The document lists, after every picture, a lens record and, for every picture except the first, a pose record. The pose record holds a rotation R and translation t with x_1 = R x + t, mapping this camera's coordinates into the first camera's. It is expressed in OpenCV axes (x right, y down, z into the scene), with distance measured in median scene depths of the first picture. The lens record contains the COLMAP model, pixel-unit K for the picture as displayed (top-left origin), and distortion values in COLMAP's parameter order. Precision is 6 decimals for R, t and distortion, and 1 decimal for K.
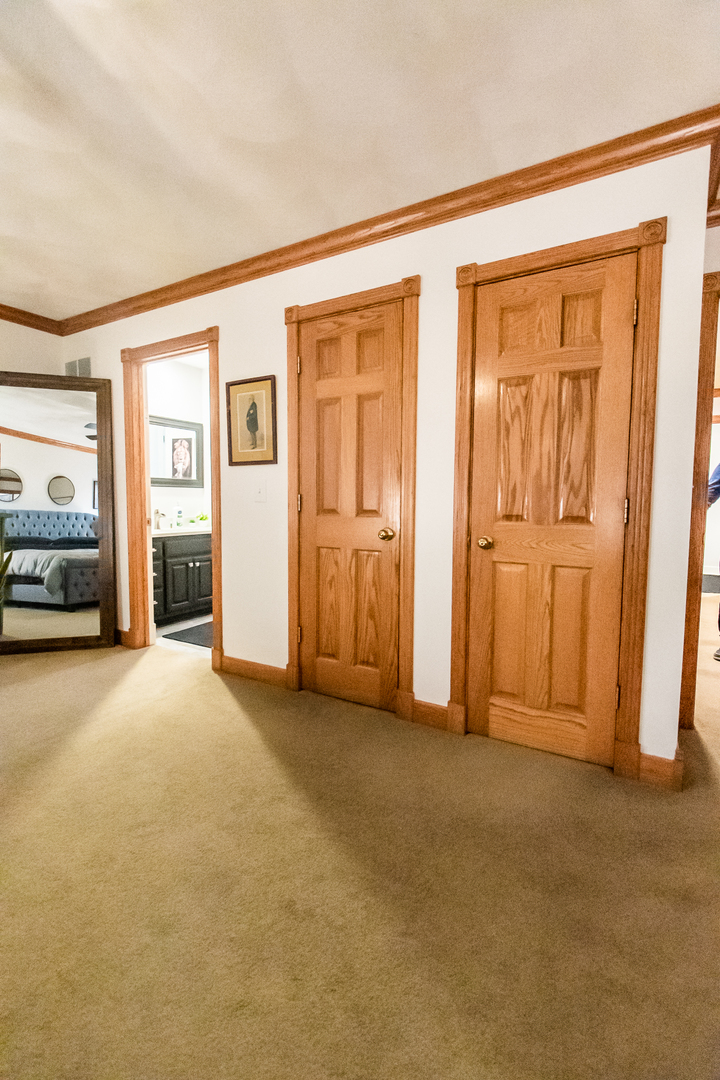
lens RADIAL K [[478.5, 0, 355.0], [0, 478.5, 540.3], [0, 0, 1]] dist [-0.012349, 0.002031]
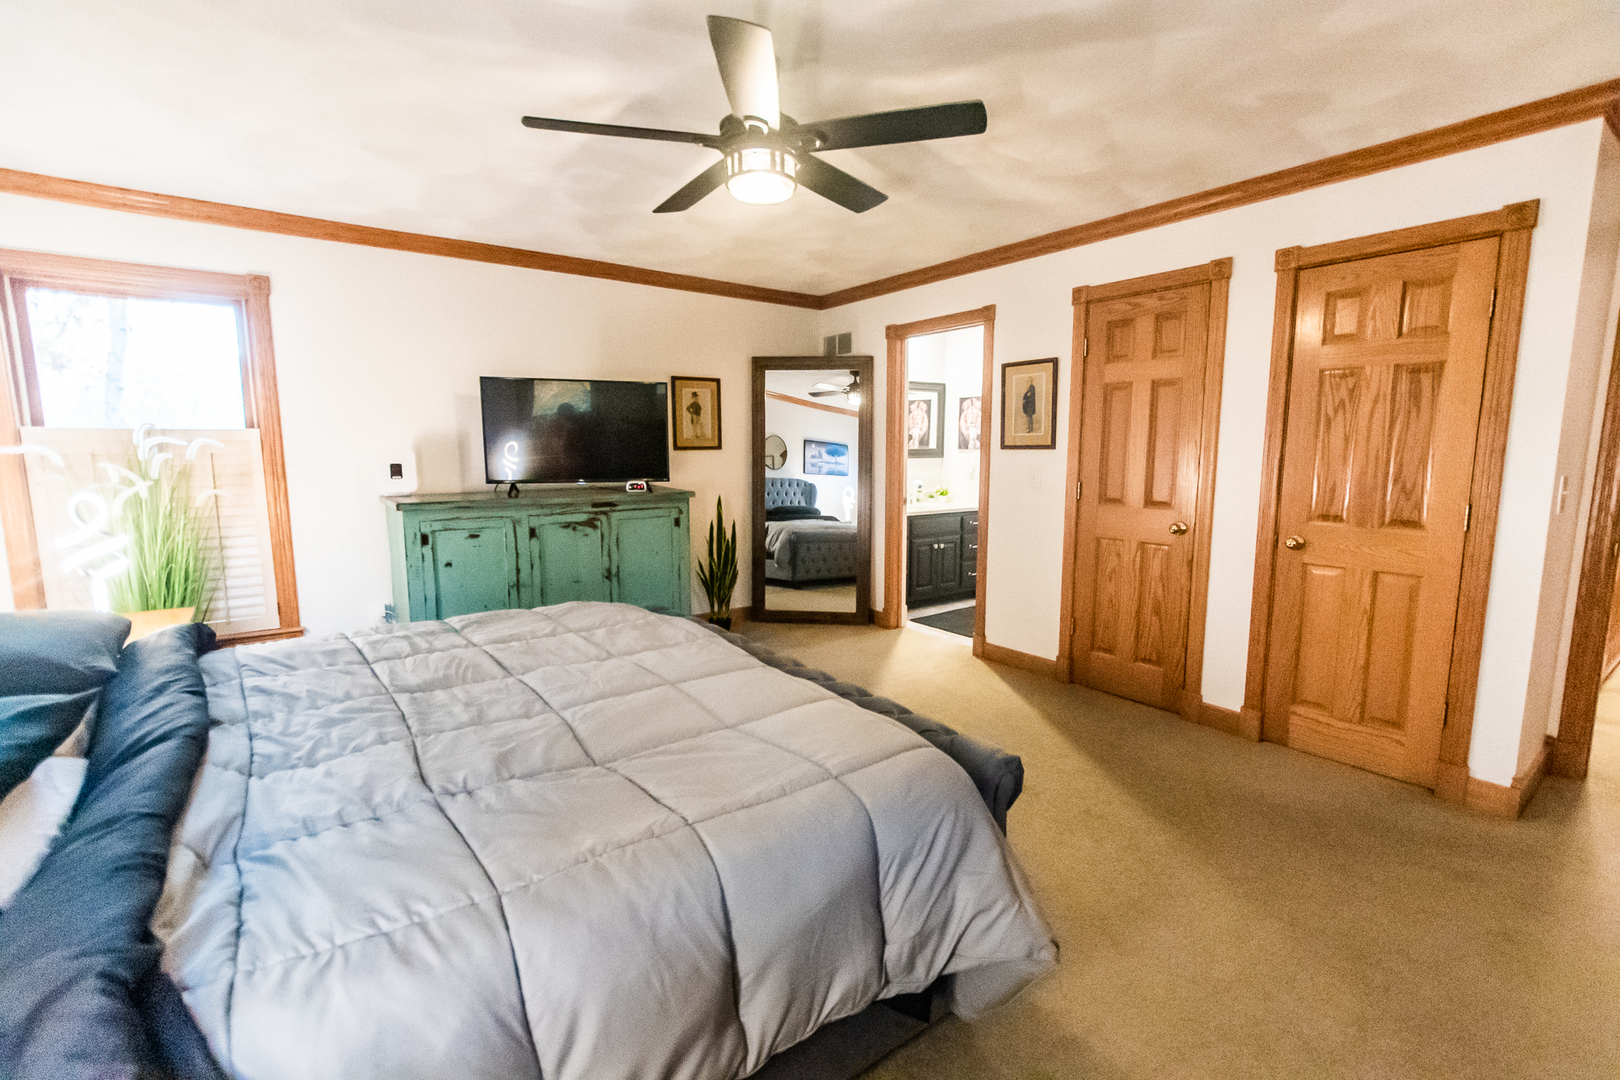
lens RADIAL K [[717.8, 0, 814.7], [0, 717.8, 542.7], [0, 0, 1]] dist [-0.012349, 0.002031]
pose [[0.923332, 0.043073, -0.381580, -0.058545], [-0.022015, 0.997992, 0.059384, -0.052238], [0.383372, -0.046430, 0.922426, -0.597783]]
